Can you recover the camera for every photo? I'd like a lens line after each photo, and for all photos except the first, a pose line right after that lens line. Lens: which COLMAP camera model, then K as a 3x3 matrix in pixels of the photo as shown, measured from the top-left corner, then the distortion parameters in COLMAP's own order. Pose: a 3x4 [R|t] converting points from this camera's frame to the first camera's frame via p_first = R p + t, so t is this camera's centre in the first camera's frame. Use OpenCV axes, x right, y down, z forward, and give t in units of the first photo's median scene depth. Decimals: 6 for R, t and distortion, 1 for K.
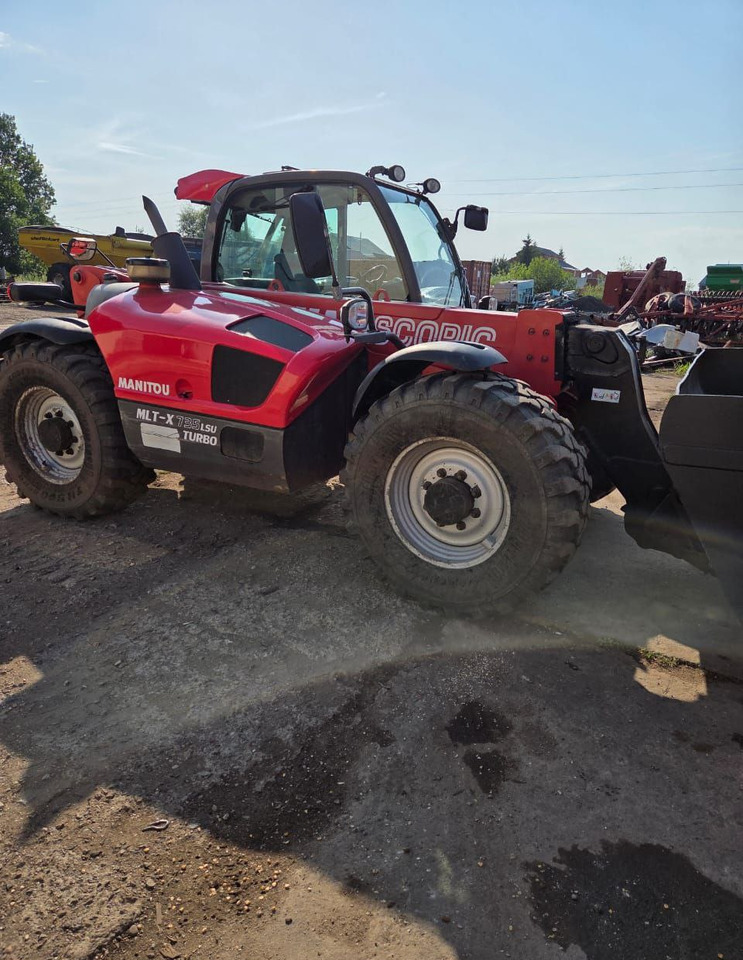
lens RADIAL K [[674.7, 0, 372.2], [0, 674.7, 466.8], [0, 0, 1]] dist [0.072411, -0.068399]
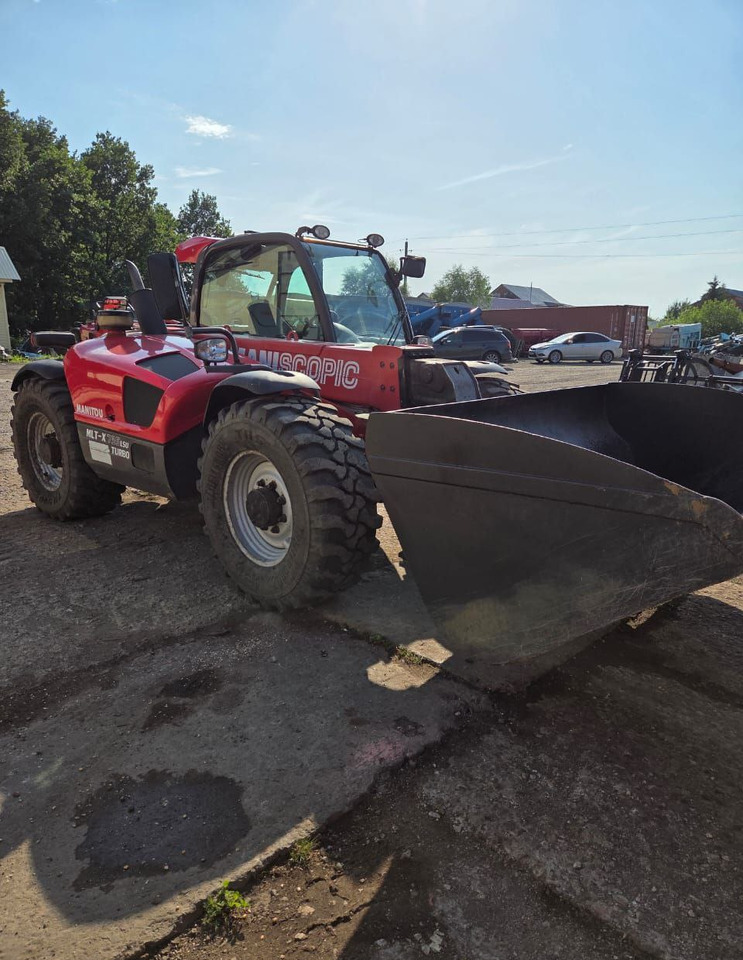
lens RADIAL K [[674.7, 0, 372.2], [0, 674.7, 466.8], [0, 0, 1]] dist [0.072411, -0.068399]
pose [[0.966860, 0.029166, -0.253636, 0.534838], [-0.047072, 0.996786, -0.064816, 0.044082], [0.250930, 0.074607, 0.965126, -0.069482]]
